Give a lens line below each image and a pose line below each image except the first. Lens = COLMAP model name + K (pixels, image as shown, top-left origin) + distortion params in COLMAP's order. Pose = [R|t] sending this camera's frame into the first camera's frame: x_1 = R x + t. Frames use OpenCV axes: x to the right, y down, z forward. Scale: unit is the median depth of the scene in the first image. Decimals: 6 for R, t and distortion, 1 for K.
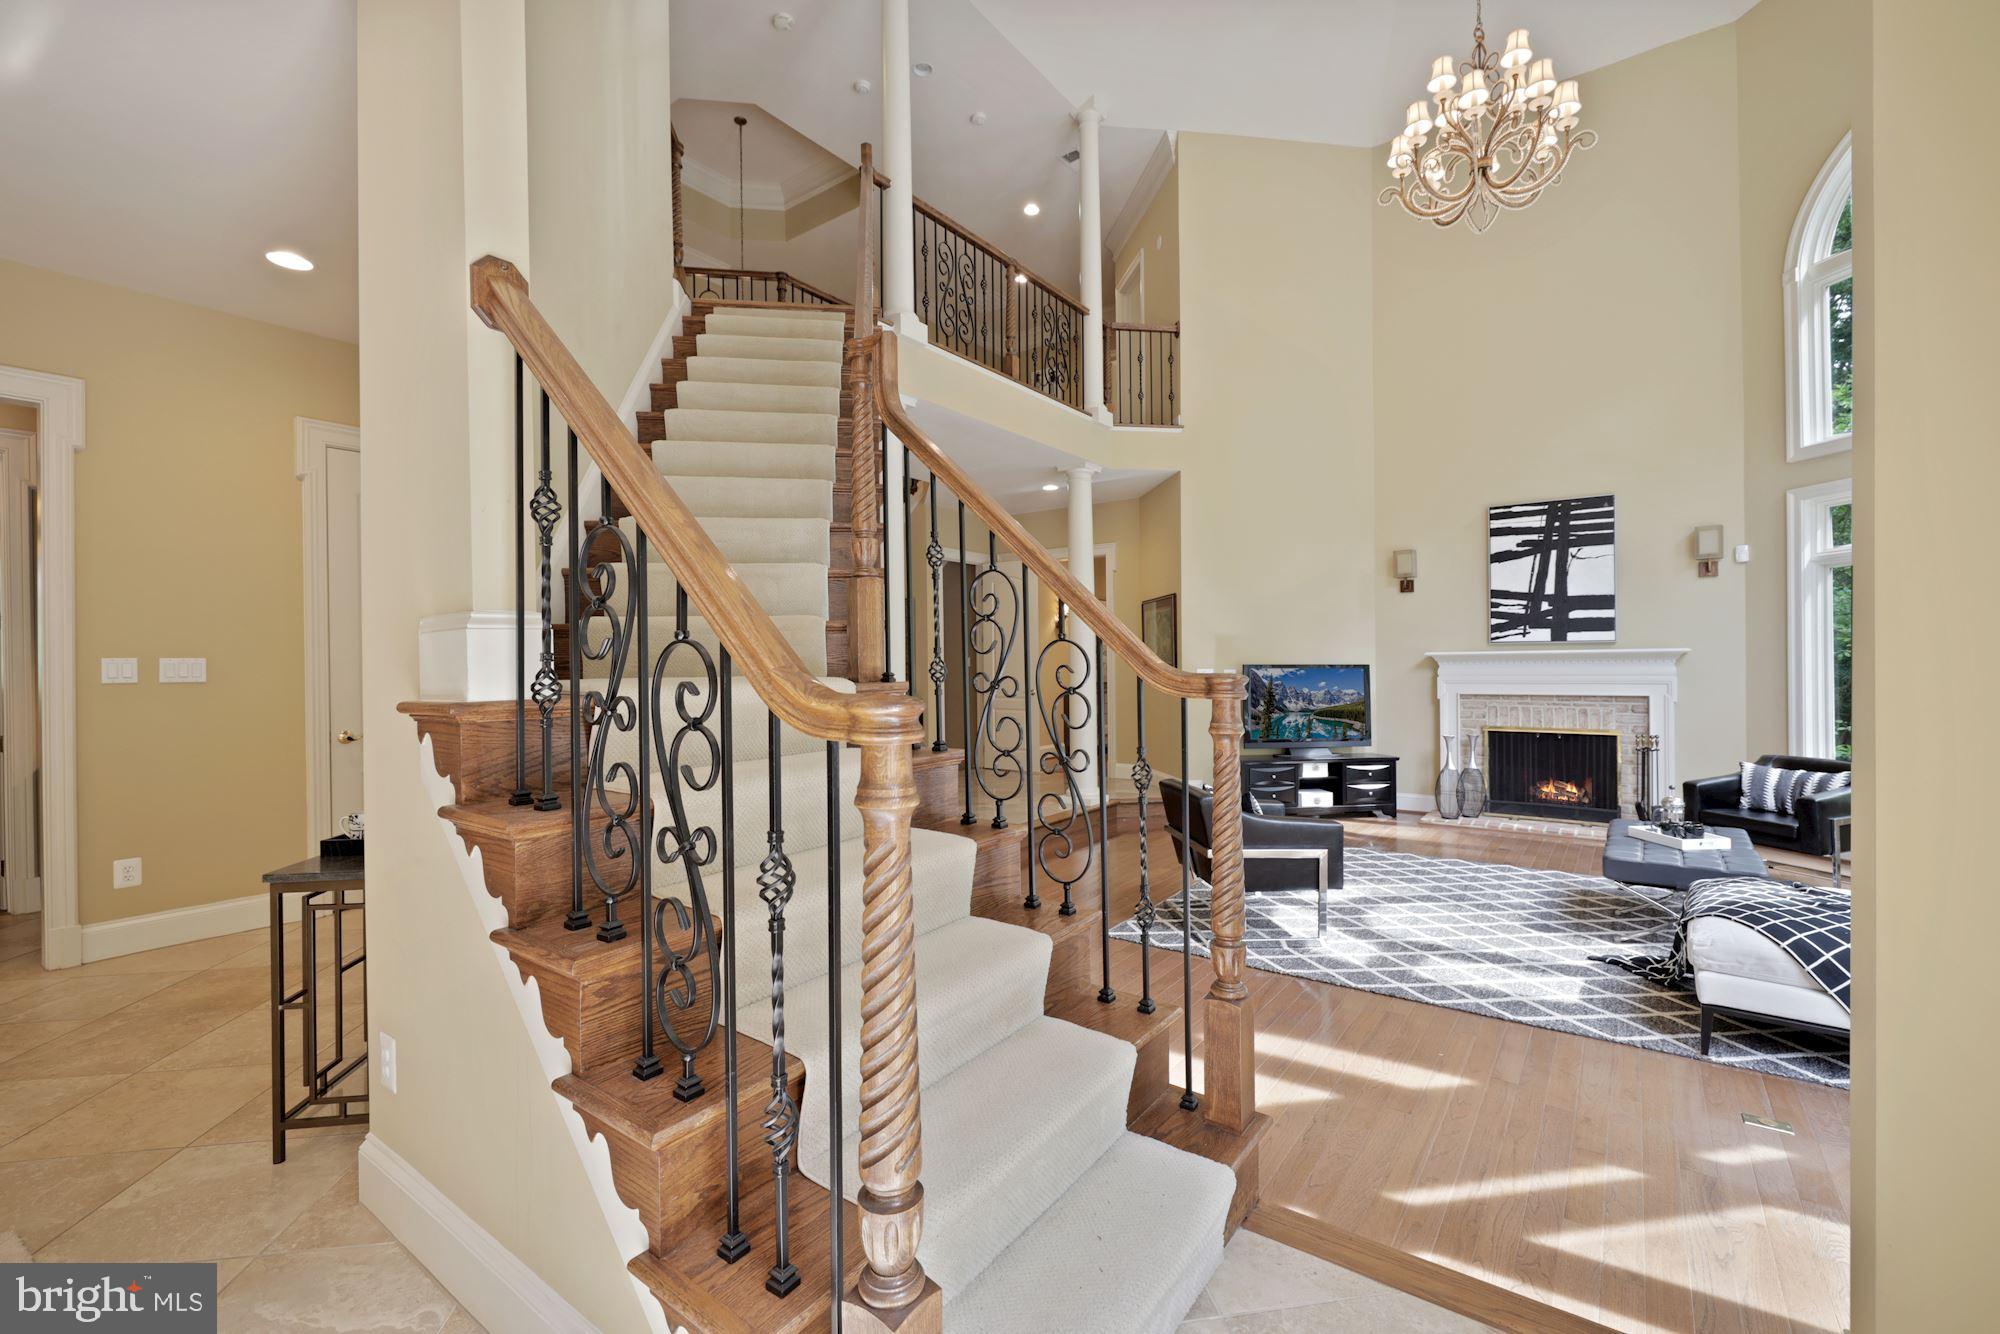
lens RADIAL K [[857.9, 0, 1005.6], [0, 857.9, 669.3], [0, 0, 1]] dist [-0.001248, -0.000570]
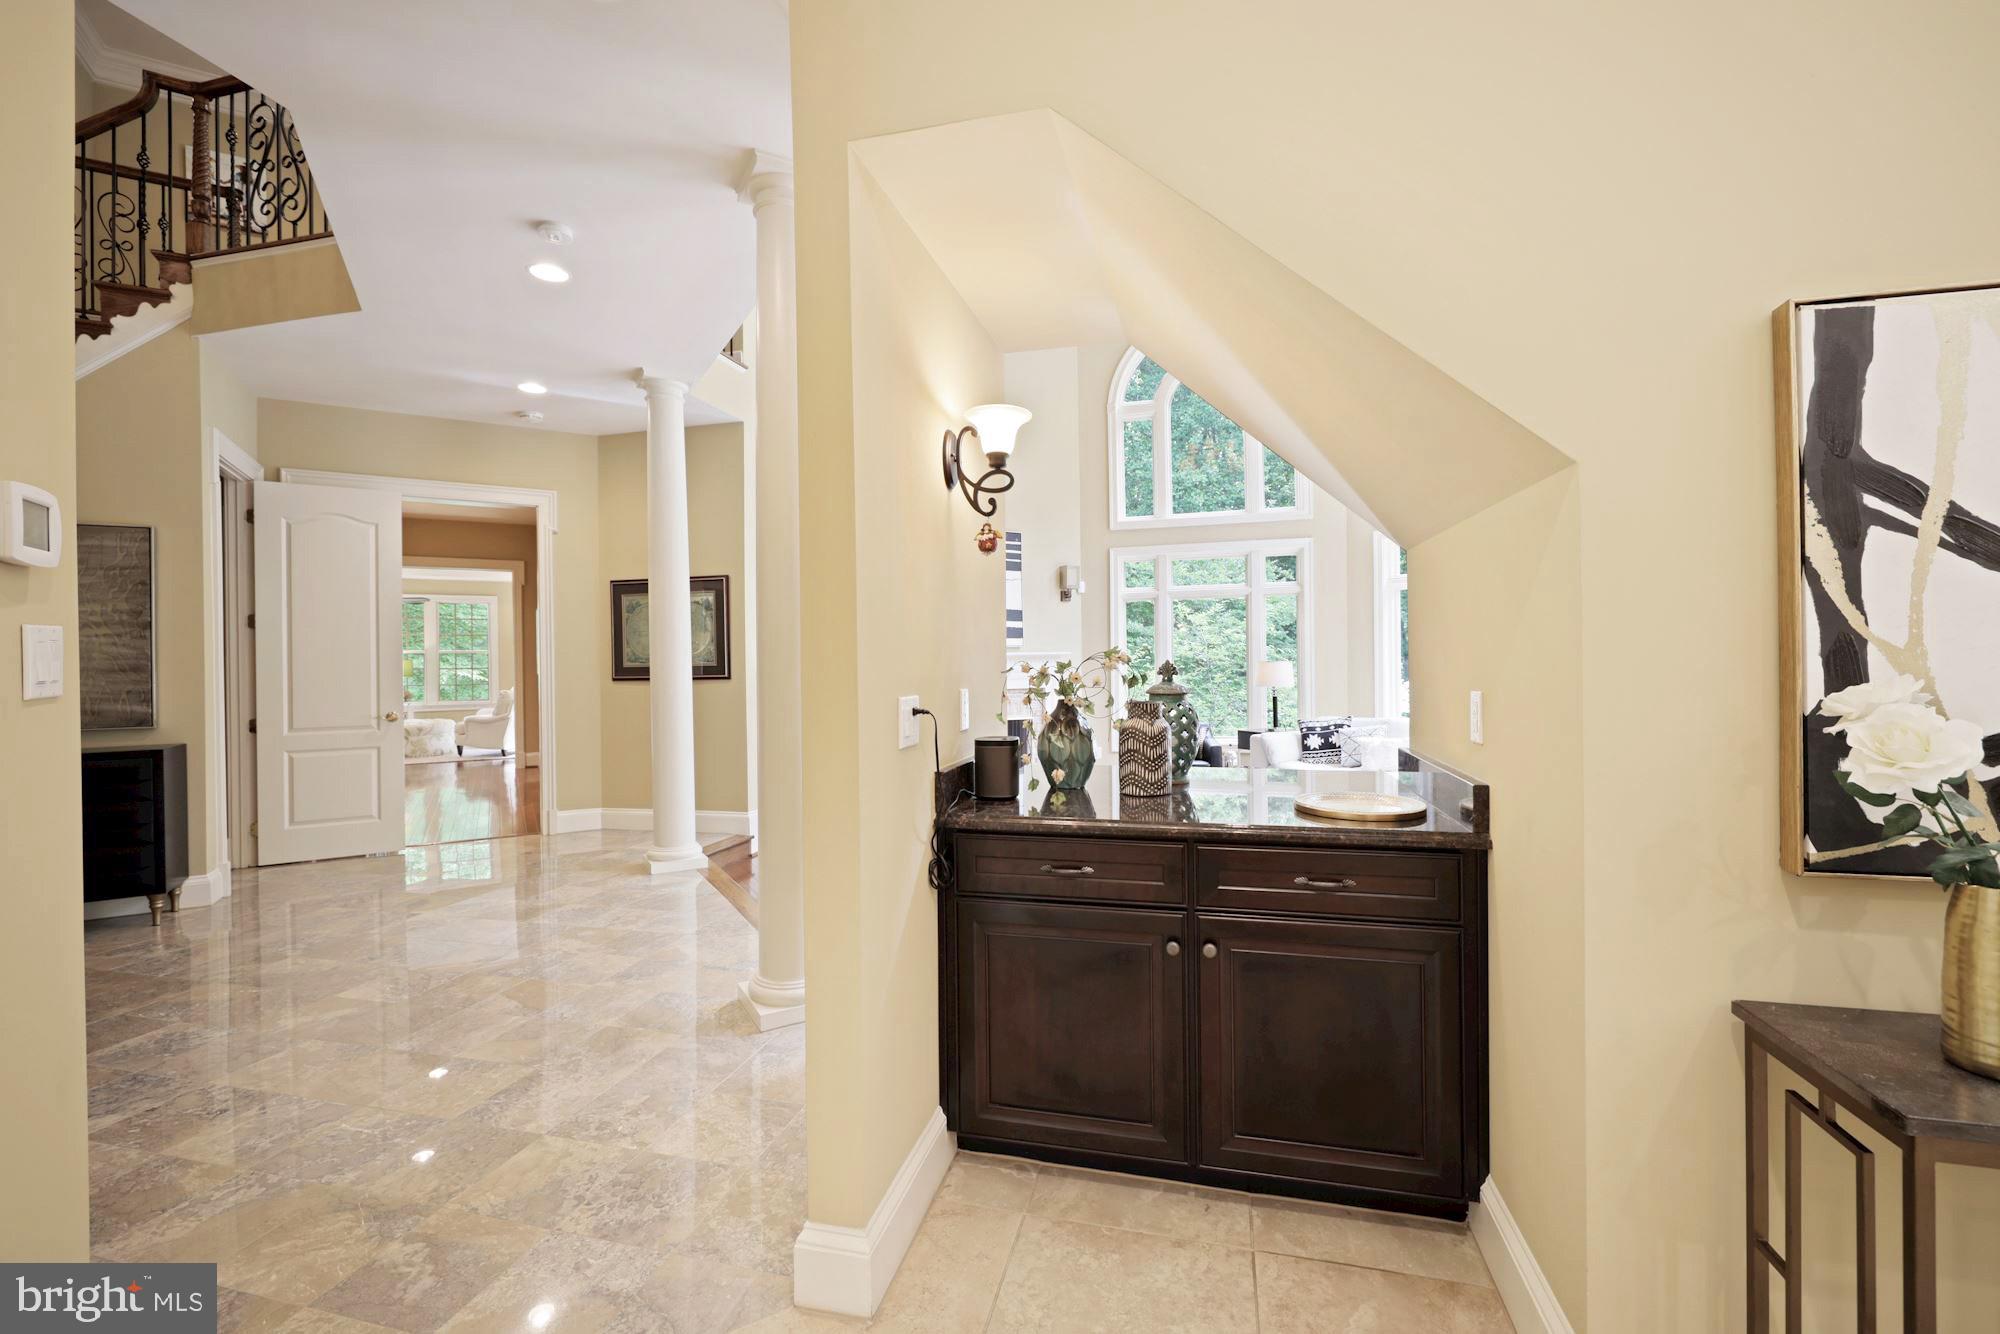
lens RADIAL K [[841.2, 0, 999.4], [0, 841.2, 660.0], [0, 0, 1]] dist [0.000083, -0.000408]
pose [[0.375549, -0.000629, 0.926802, -0.460070], [0.011118, 0.999931, -0.003827, -0.007181], [-0.926736, 0.011741, 0.375530, 0.533466]]
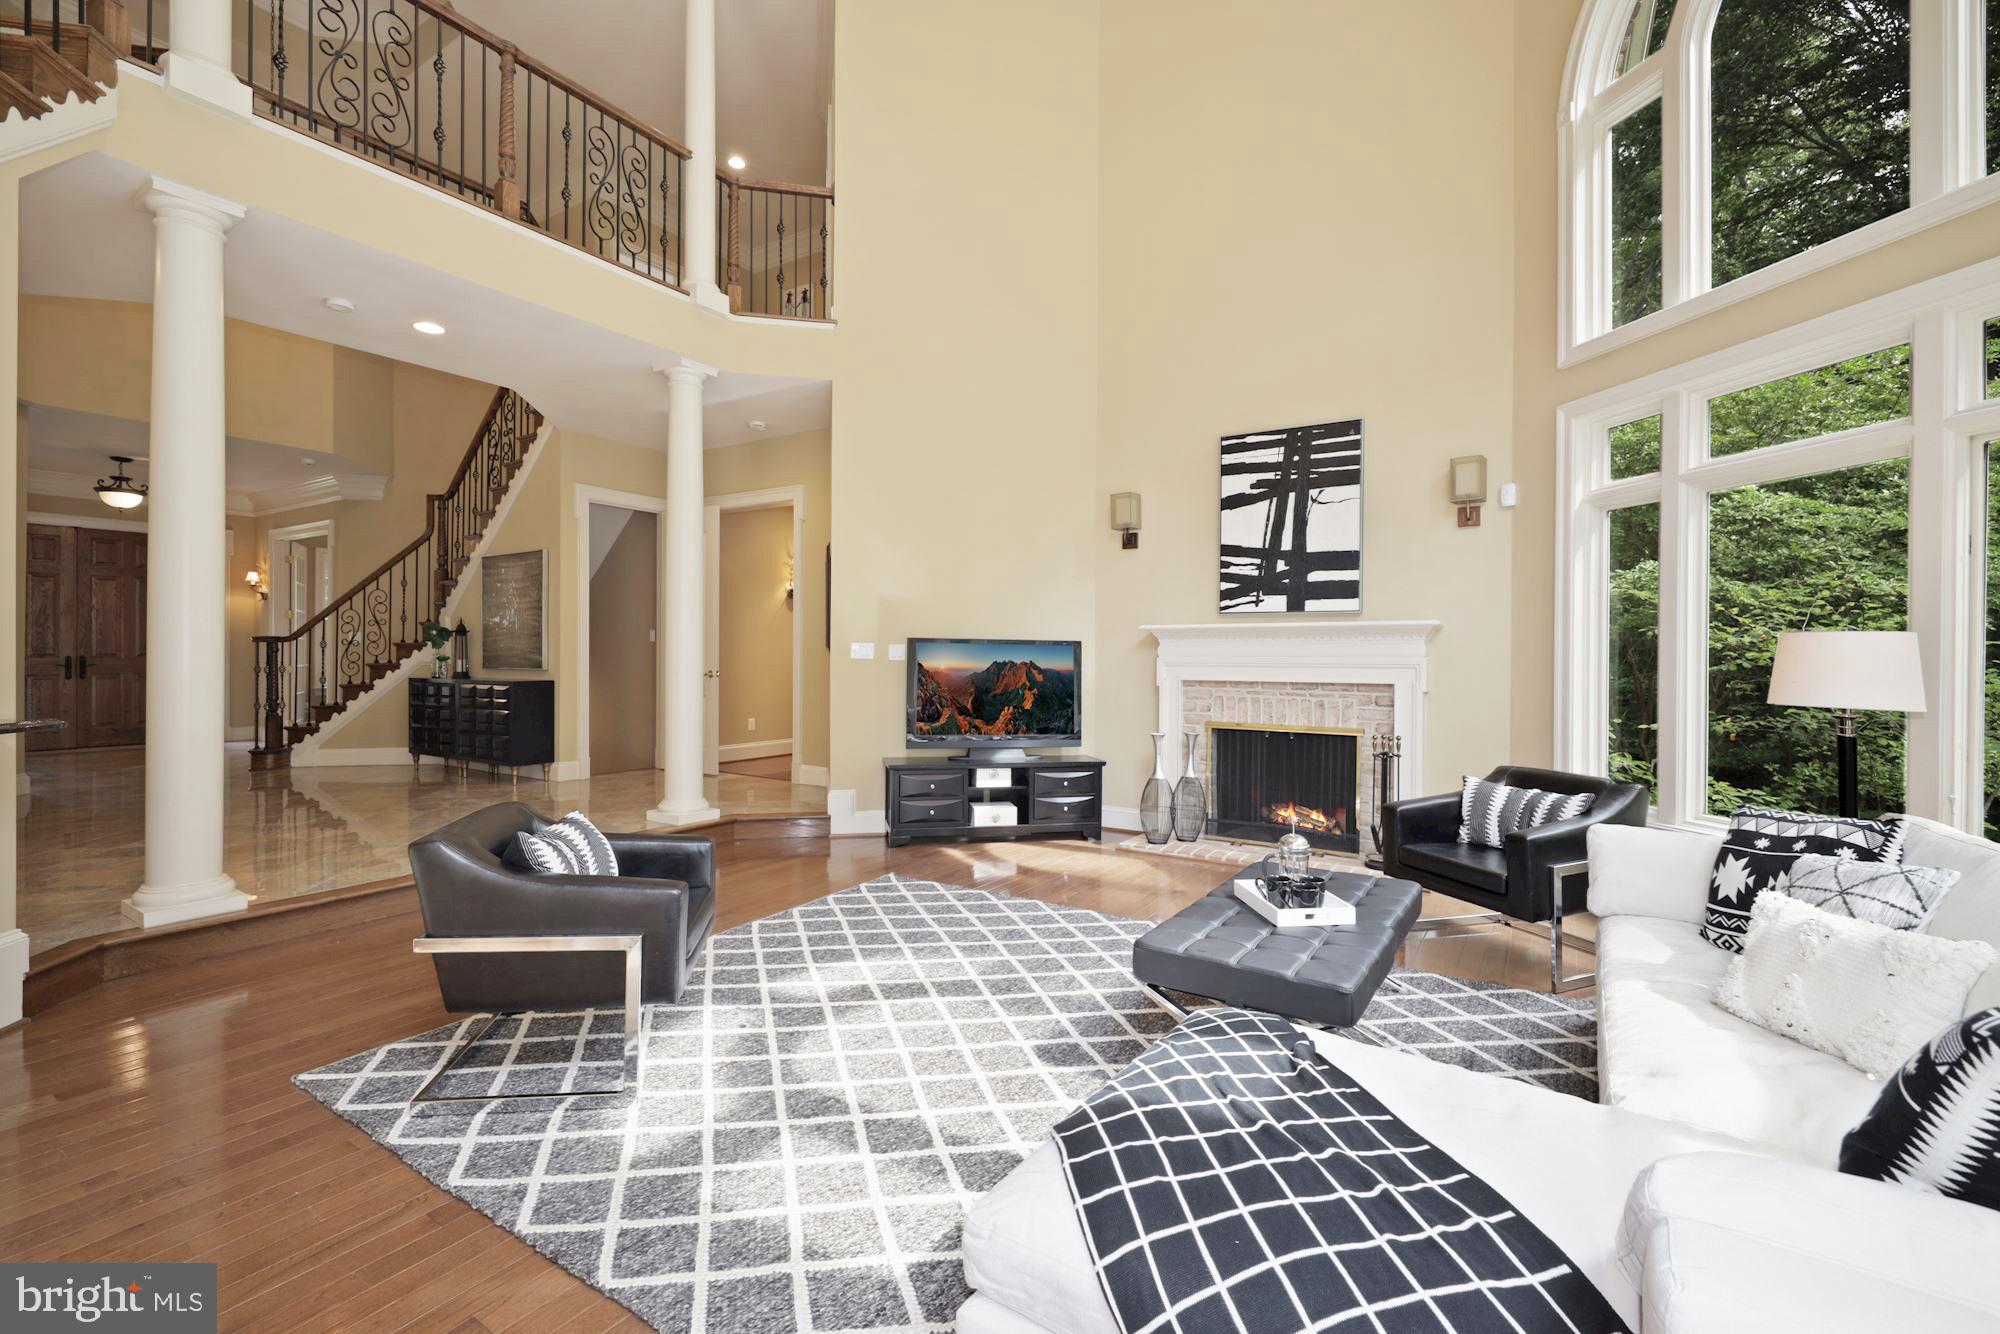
lens RADIAL K [[876.6, 0, 1006.3], [0, 876.6, 663.3], [0, 0, 1]] dist [0.001448, -0.000254]
pose [[0.997628, 0.013443, 0.067518, 0.332839], [-0.013679, 0.999902, 0.003036, 0.014261], [-0.067470, -0.003952, 0.997713, 0.235724]]
